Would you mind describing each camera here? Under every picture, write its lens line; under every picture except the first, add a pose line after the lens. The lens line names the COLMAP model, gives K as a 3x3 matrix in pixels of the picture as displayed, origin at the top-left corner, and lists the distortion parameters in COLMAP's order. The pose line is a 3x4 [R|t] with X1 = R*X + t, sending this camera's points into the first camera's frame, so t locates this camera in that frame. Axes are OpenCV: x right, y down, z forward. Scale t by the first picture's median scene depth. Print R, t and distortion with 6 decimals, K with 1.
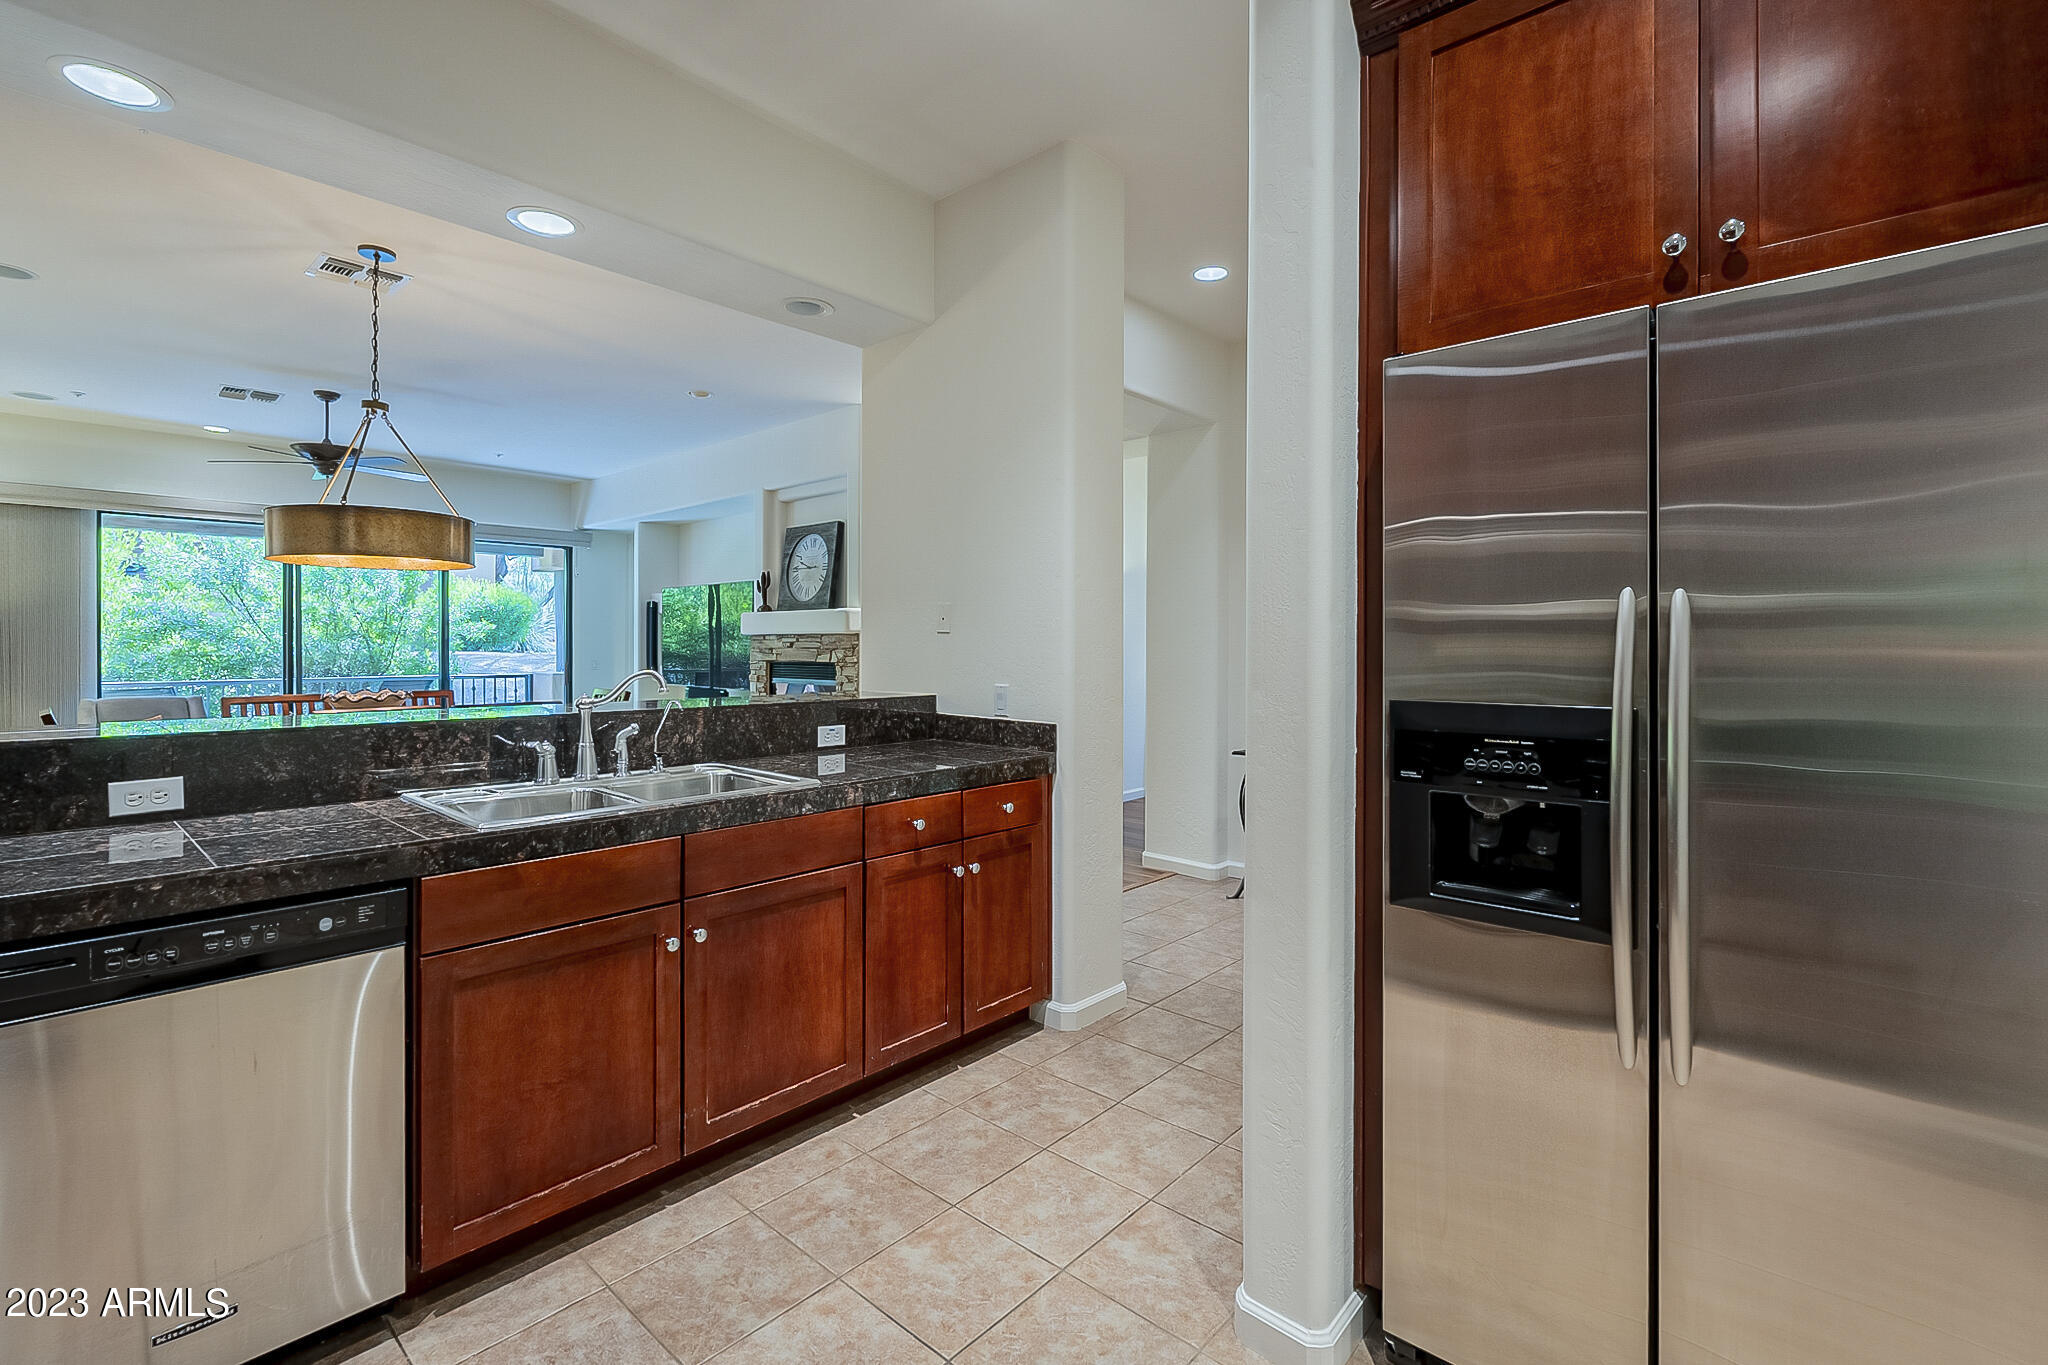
lens RADIAL K [[907.8, 0, 1037.1], [0, 907.8, 648.7], [0, 0, 1]] dist [0.001246, -0.001900]
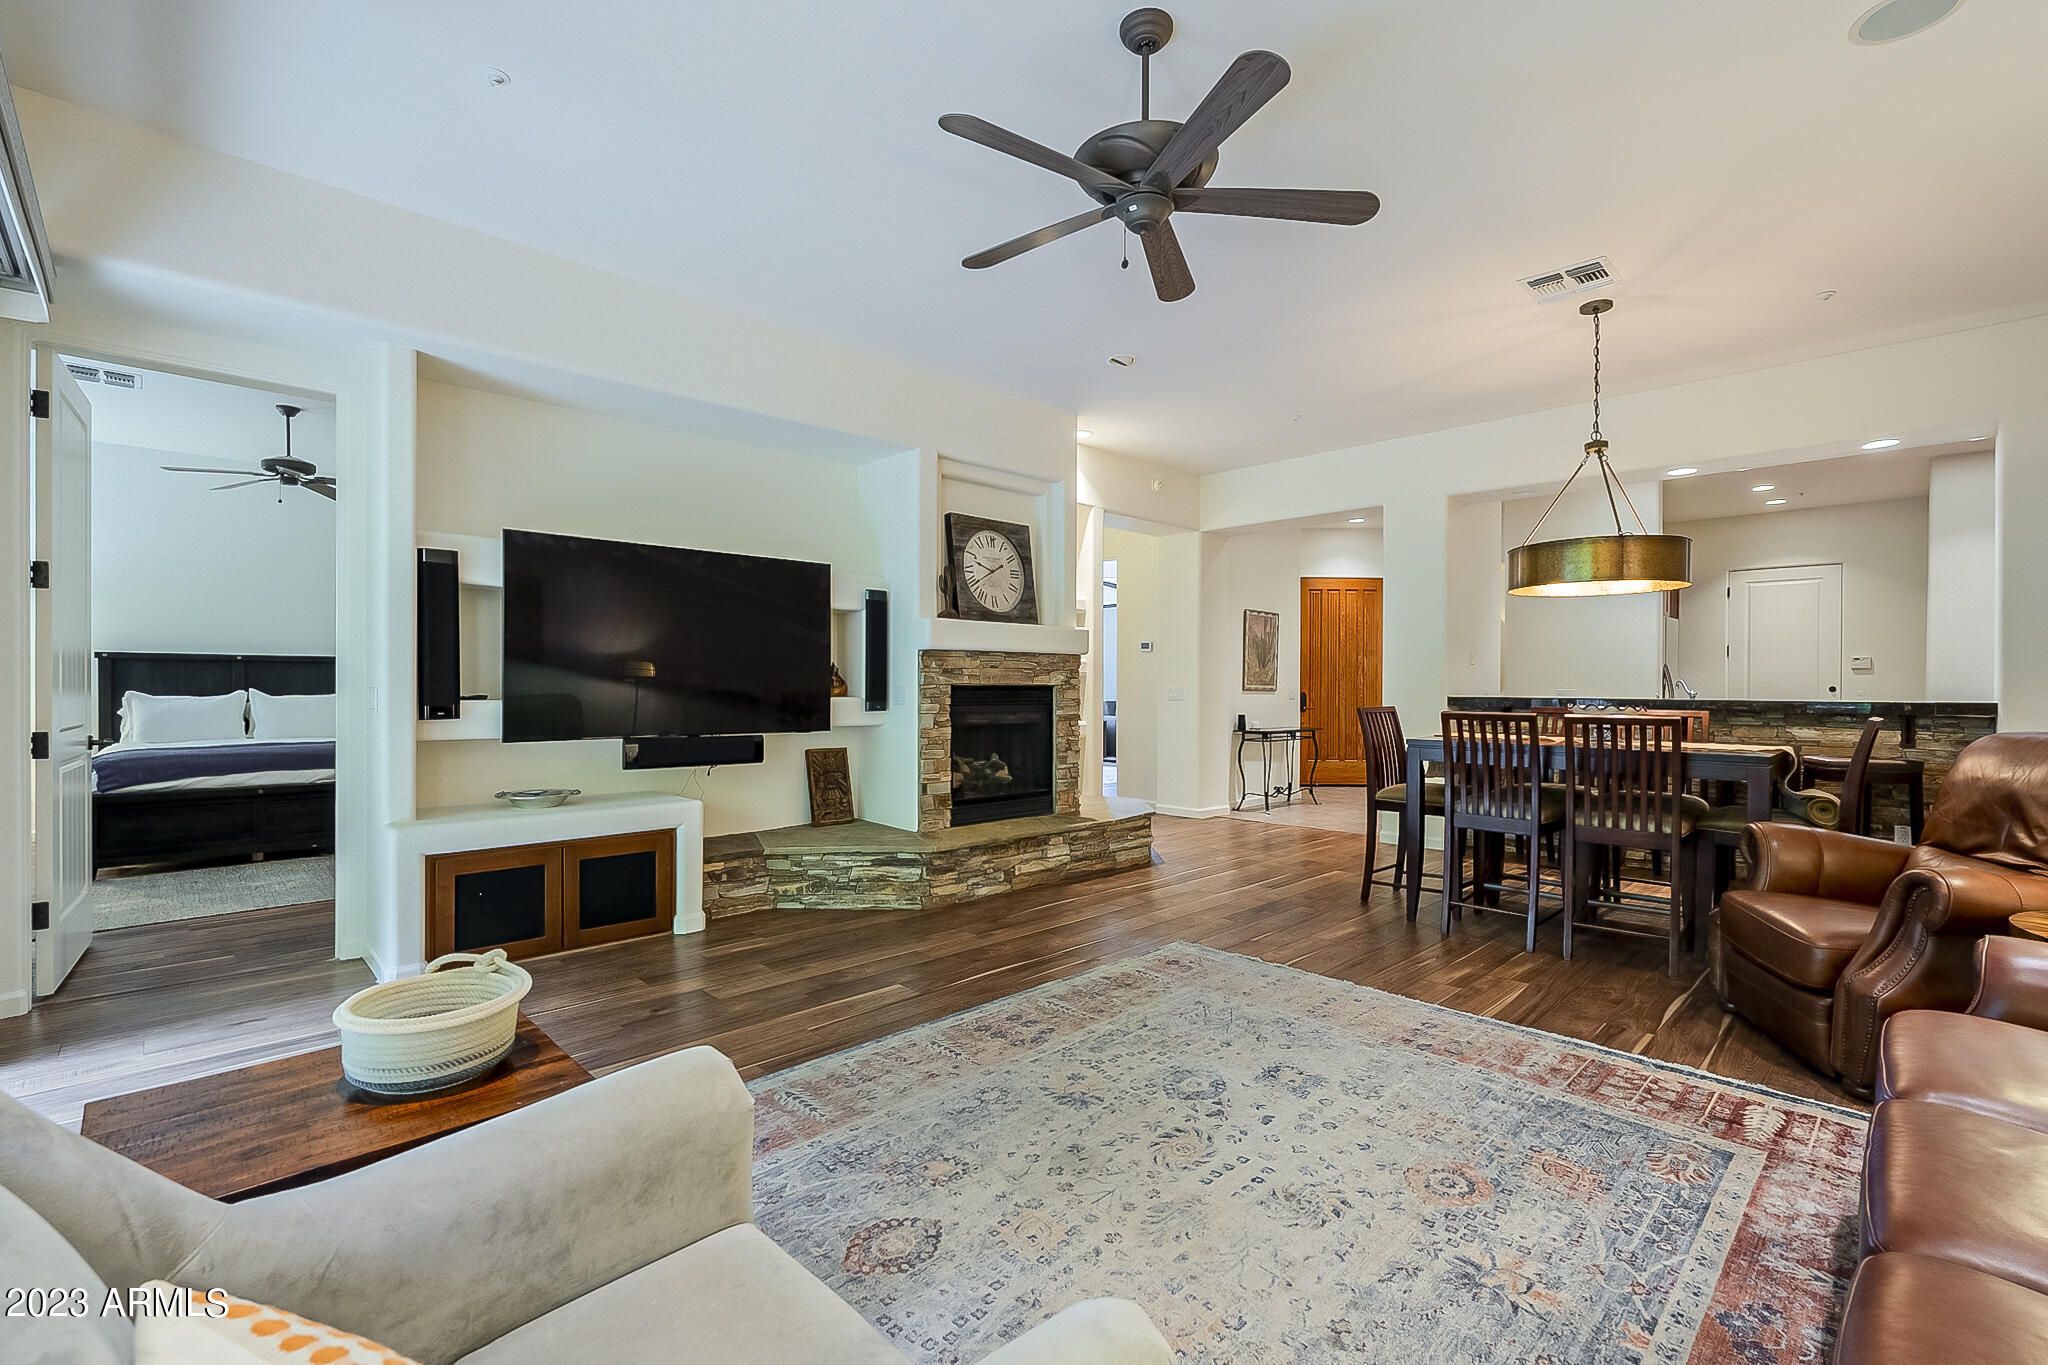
lens RADIAL K [[907.8, 0, 1019.6], [0, 907.8, 686.4], [0, 0, 1]] dist [0.001246, -0.001900]
pose [[0.075058, -0.002878, 0.997175, -2.629501], [-0.000492, 0.999996, 0.002923, 0.030649], [-0.997179, -0.000710, 0.075056, 2.258474]]
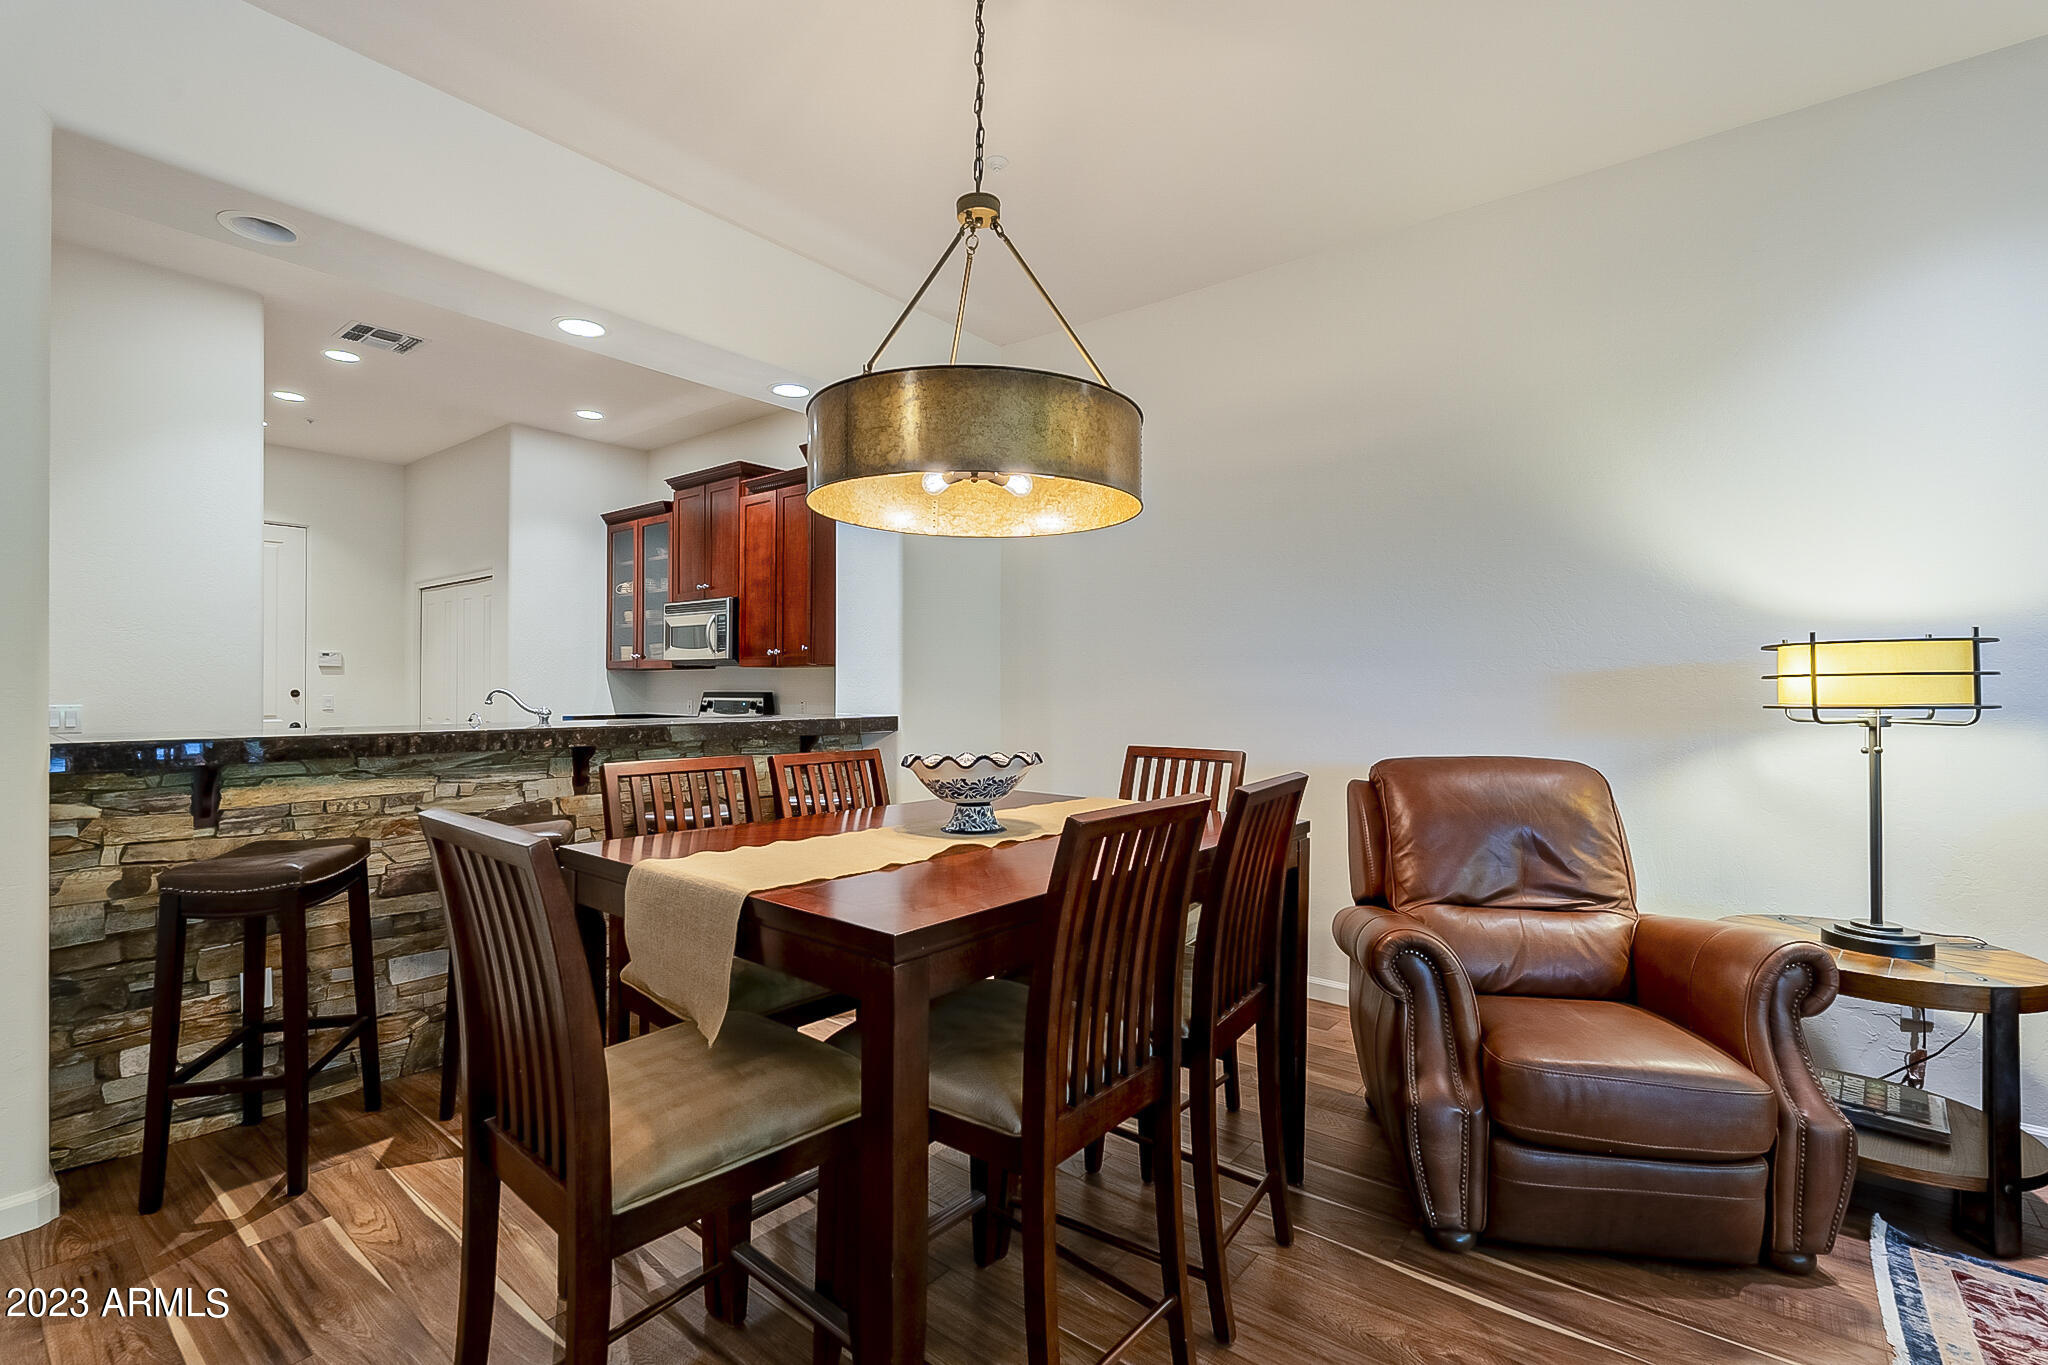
lens RADIAL K [[907.8, 0, 1033.8], [0, 907.8, 688.2], [0, 0, 1]] dist [0.001246, -0.001900]
pose [[-0.998627, -0.006617, -0.051961, -1.020595], [-0.006878, 0.999965, 0.004858, 0.008023], [0.051927, 0.005209, -0.998637, 2.132400]]
